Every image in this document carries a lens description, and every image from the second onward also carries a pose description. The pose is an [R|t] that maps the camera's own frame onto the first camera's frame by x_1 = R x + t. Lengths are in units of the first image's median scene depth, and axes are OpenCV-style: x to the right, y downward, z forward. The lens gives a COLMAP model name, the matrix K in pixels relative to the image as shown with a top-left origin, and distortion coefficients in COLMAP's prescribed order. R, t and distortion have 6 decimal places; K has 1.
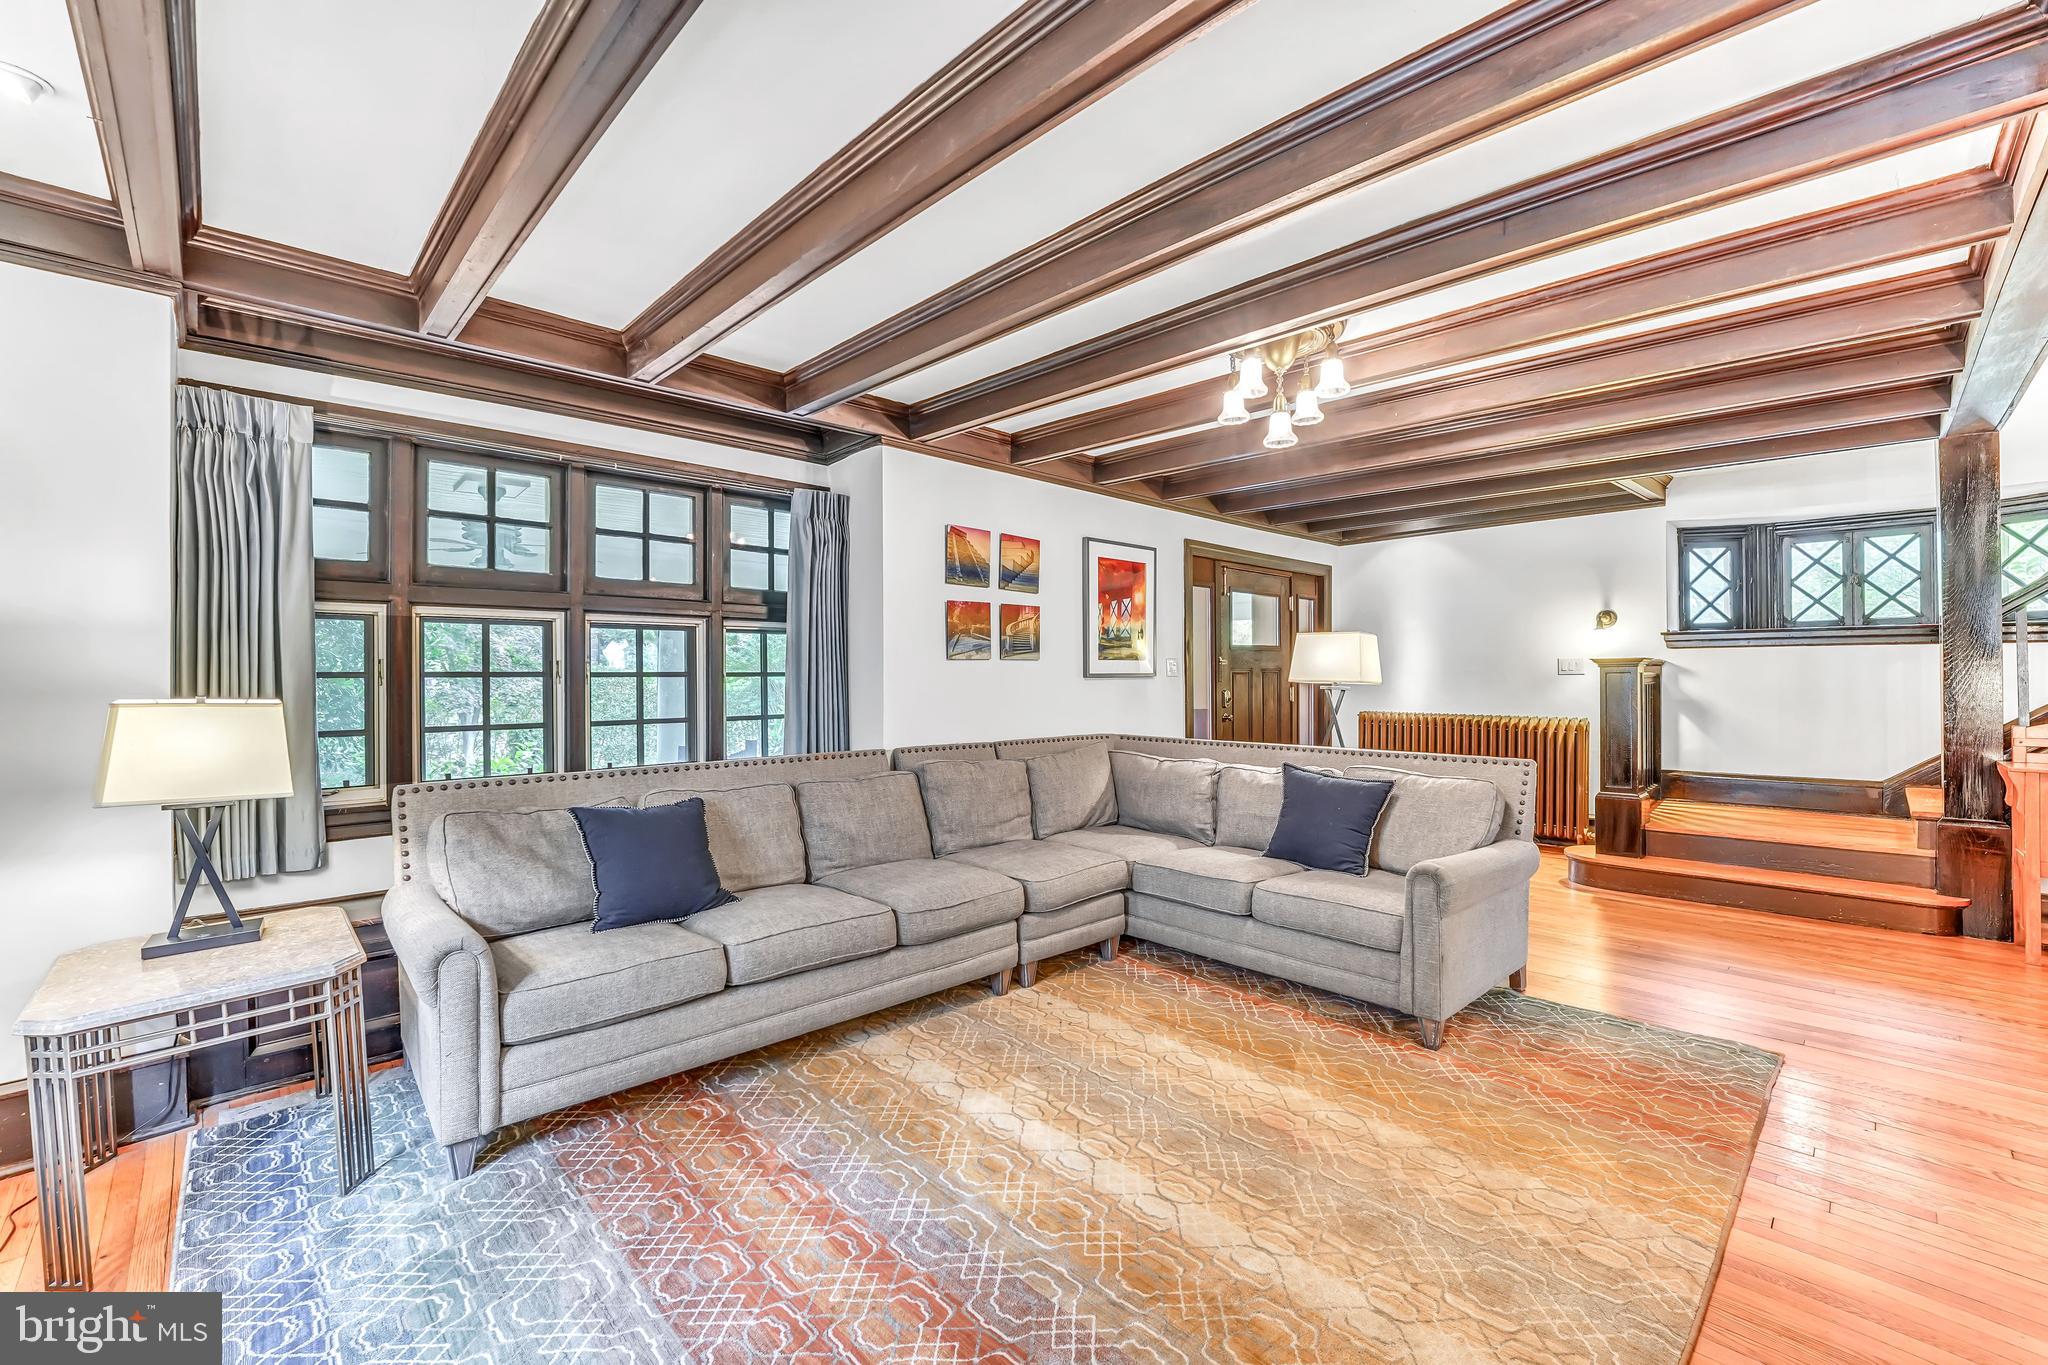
lens RADIAL K [[880.2, 0, 1024.0], [0, 880.2, 682.5], [0, 0, 1]] dist [-0.013480, -0.000020]
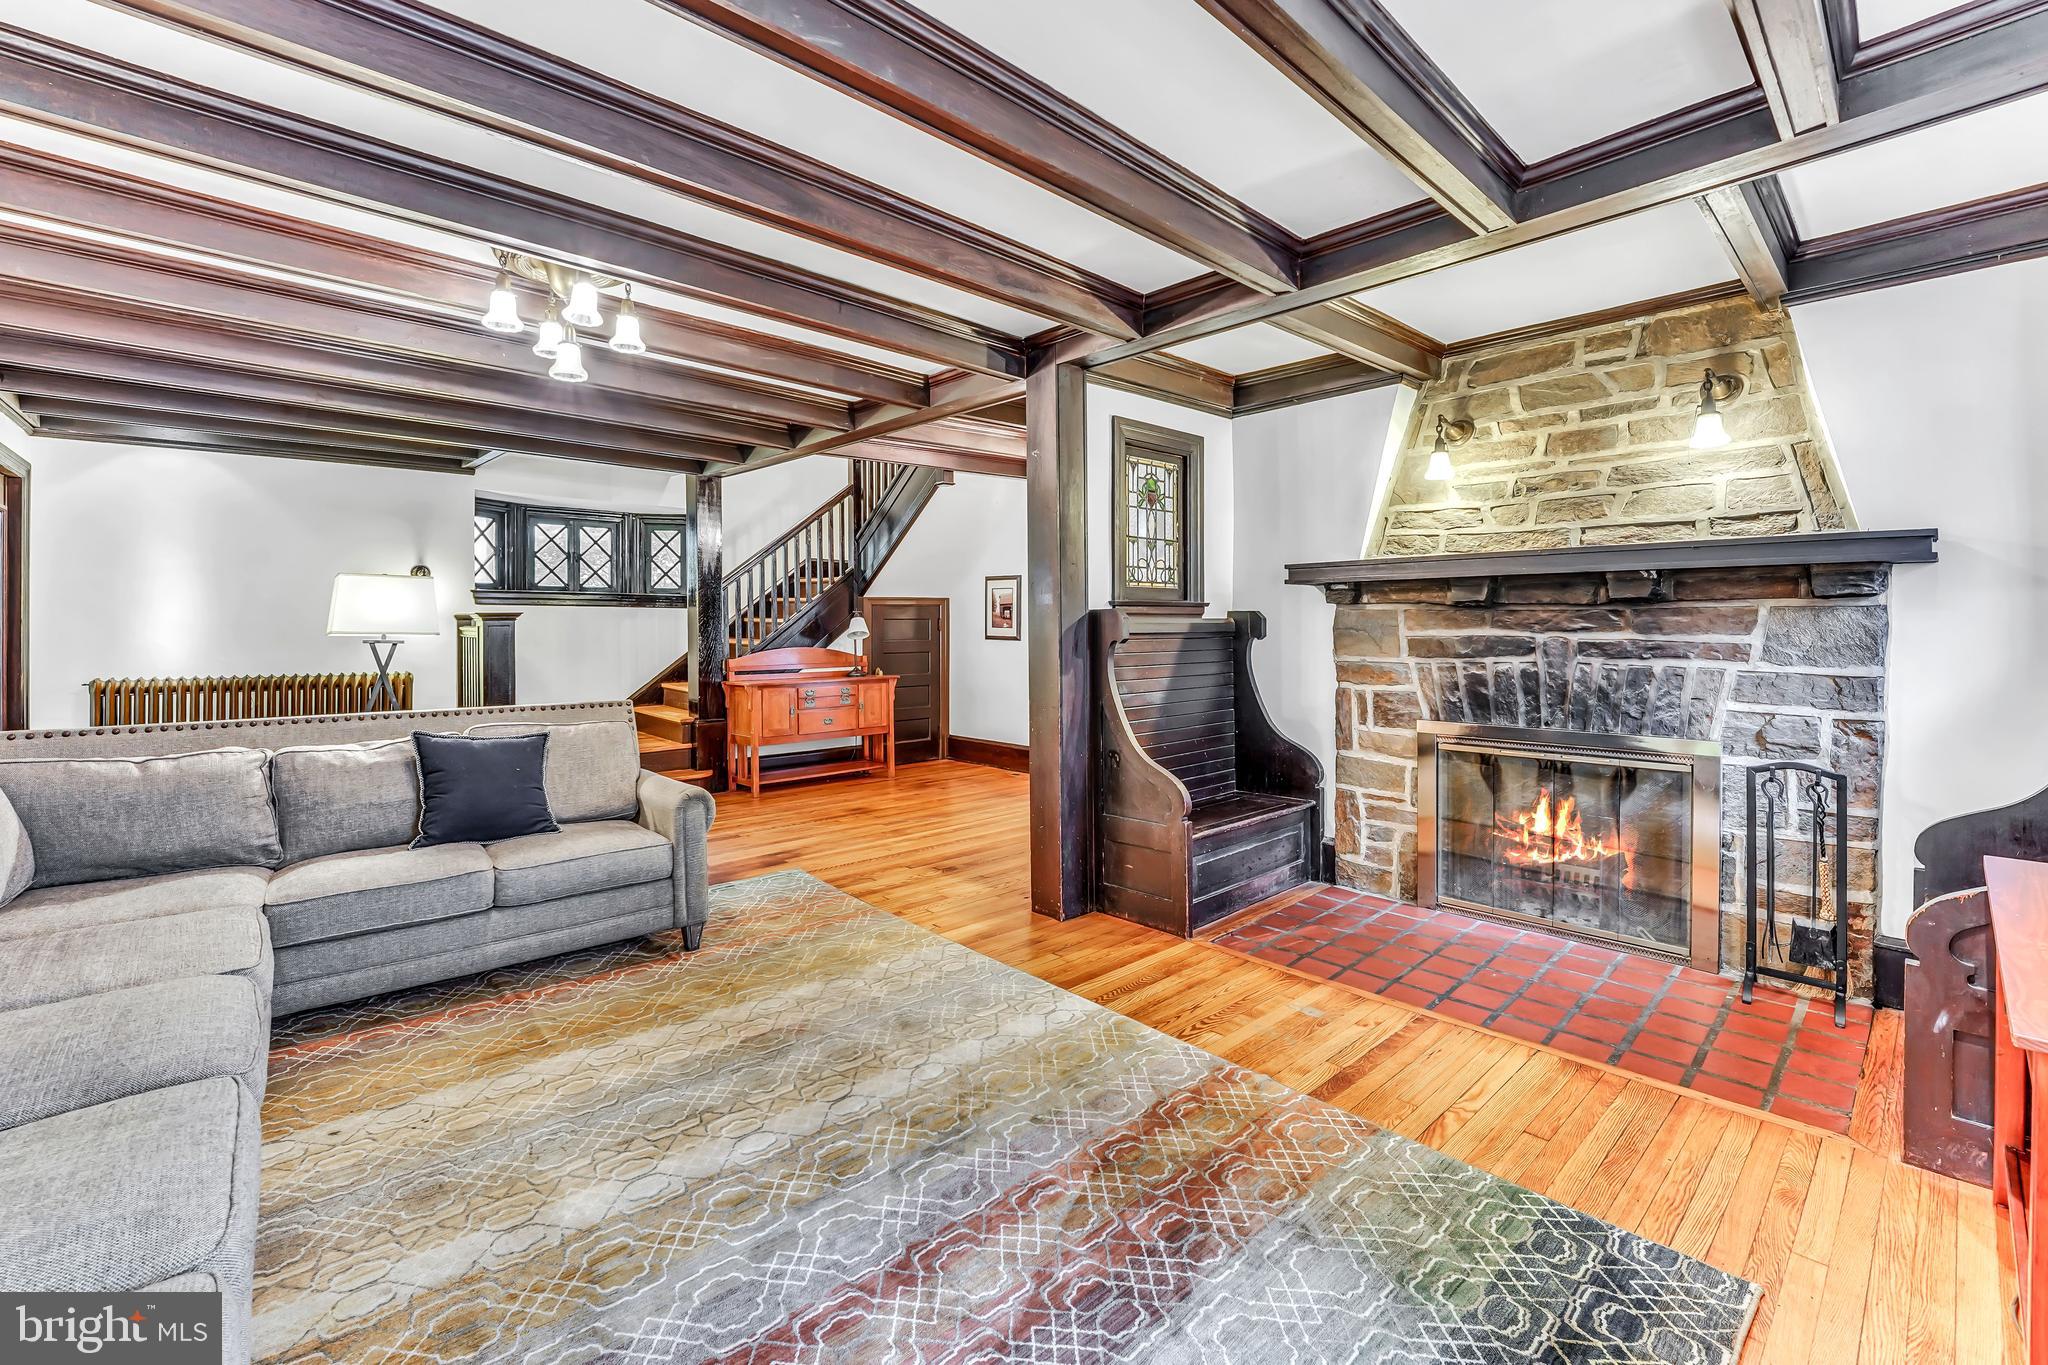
lens RADIAL K [[867.5, 0, 1025.6], [0, 867.5, 632.7], [0, 0, 1]] dist [-0.000333, -0.000058]
pose [[0.017416, -0.001453, 0.999847, -0.556188], [0.007269, 0.999973, 0.001327, 0.000826], [-0.999822, 0.007245, 0.017426, 0.445184]]
